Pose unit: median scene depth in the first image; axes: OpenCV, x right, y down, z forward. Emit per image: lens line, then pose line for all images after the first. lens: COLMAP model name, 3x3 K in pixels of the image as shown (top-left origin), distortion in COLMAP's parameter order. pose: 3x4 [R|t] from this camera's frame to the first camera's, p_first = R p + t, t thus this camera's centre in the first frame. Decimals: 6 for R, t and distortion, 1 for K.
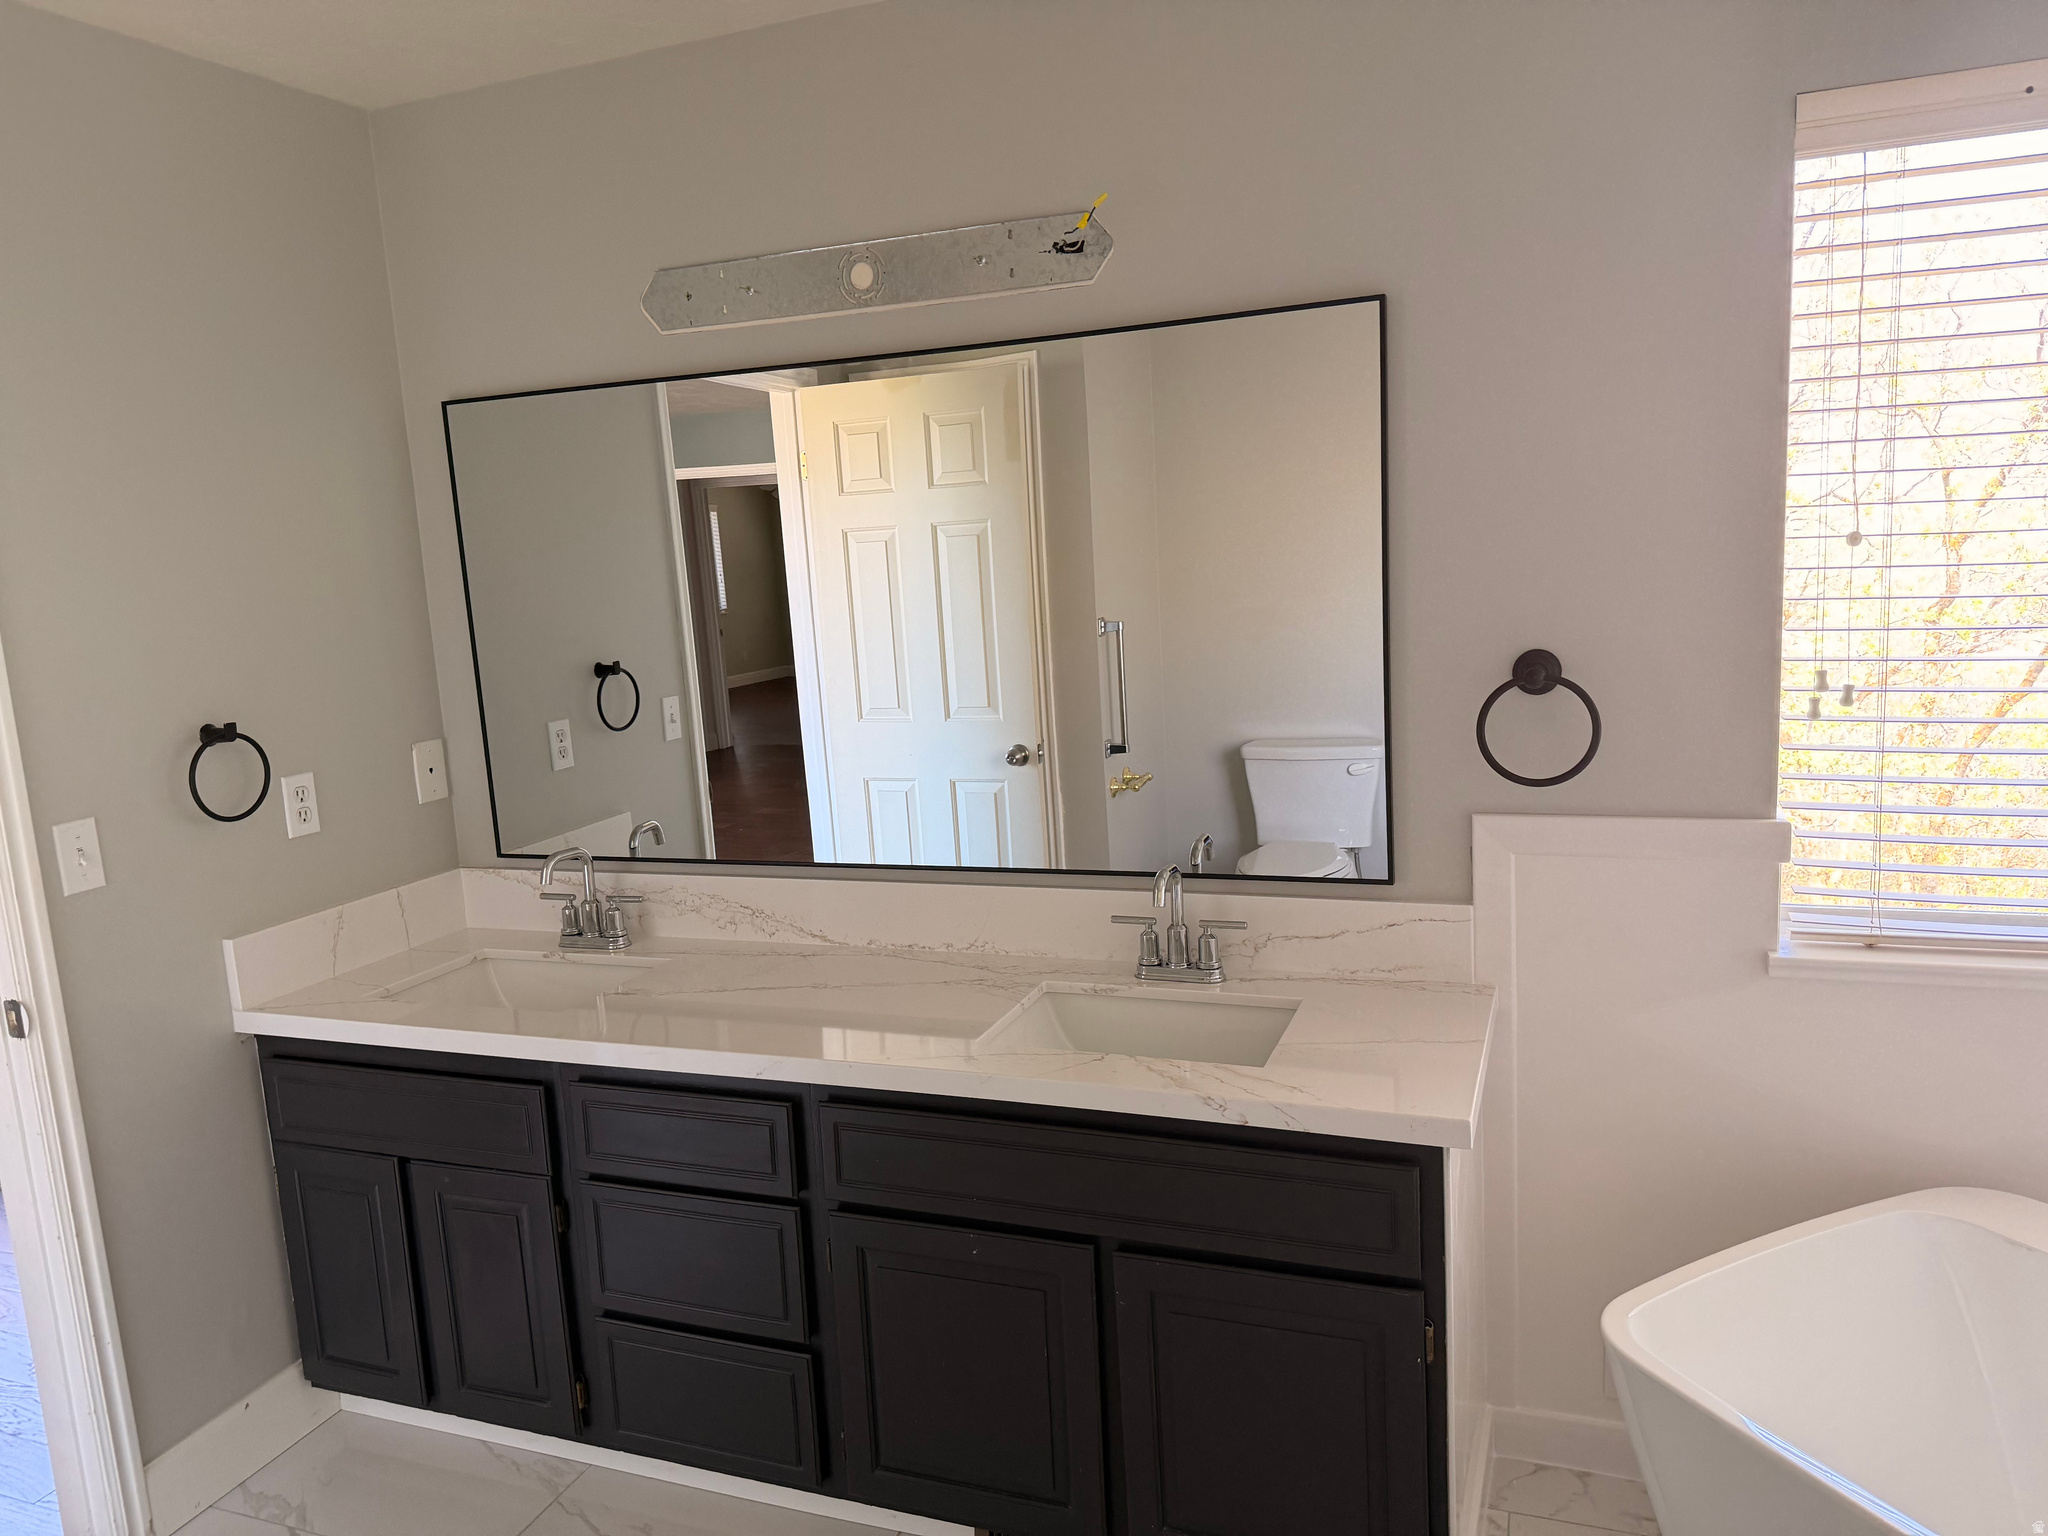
lens RADIAL K [[1446.0, 0, 1024.0], [0, 1446.0, 768.0], [0, 0, 1]] dist [0.066039, -0.082599]
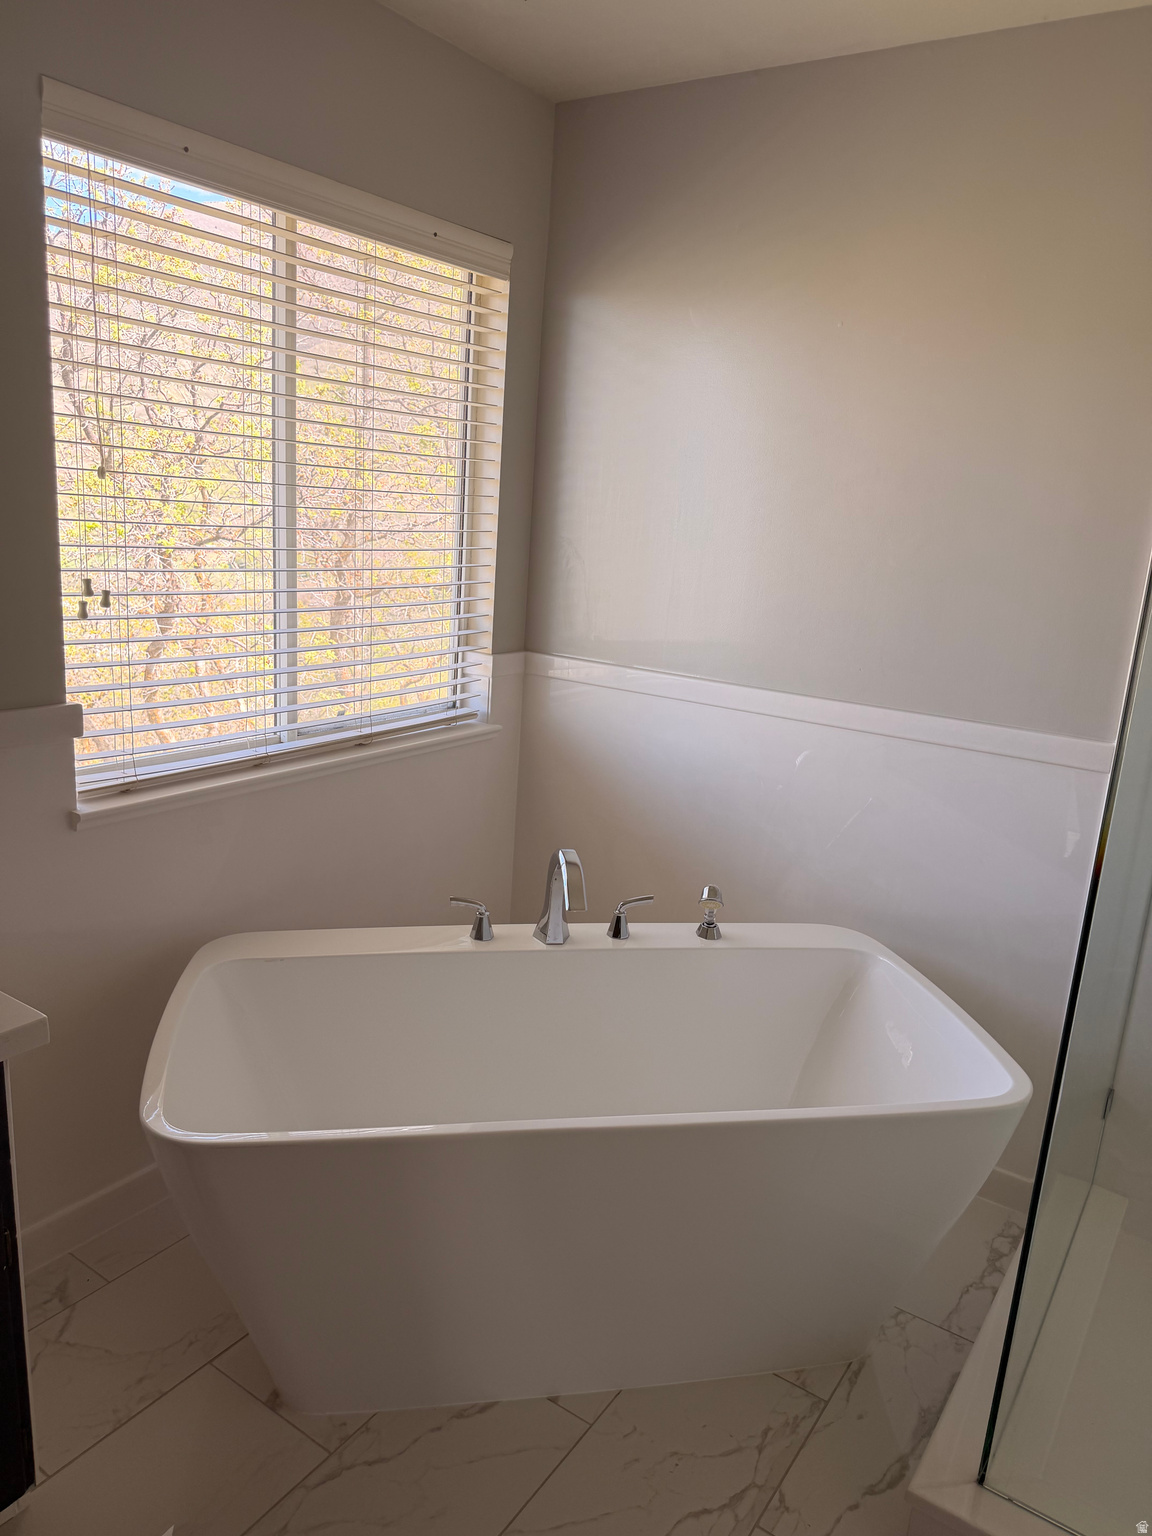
lens RADIAL K [[1084.5, 0, 580.2], [0, 1084.5, 772.4], [0, 0, 1]] dist [0.066039, -0.082599]
pose [[0.214383, -0.159858, 0.963579, -0.287404], [0.080373, 0.986058, 0.145706, -0.006455], [-0.973437, 0.046209, 0.224242, 0.385044]]
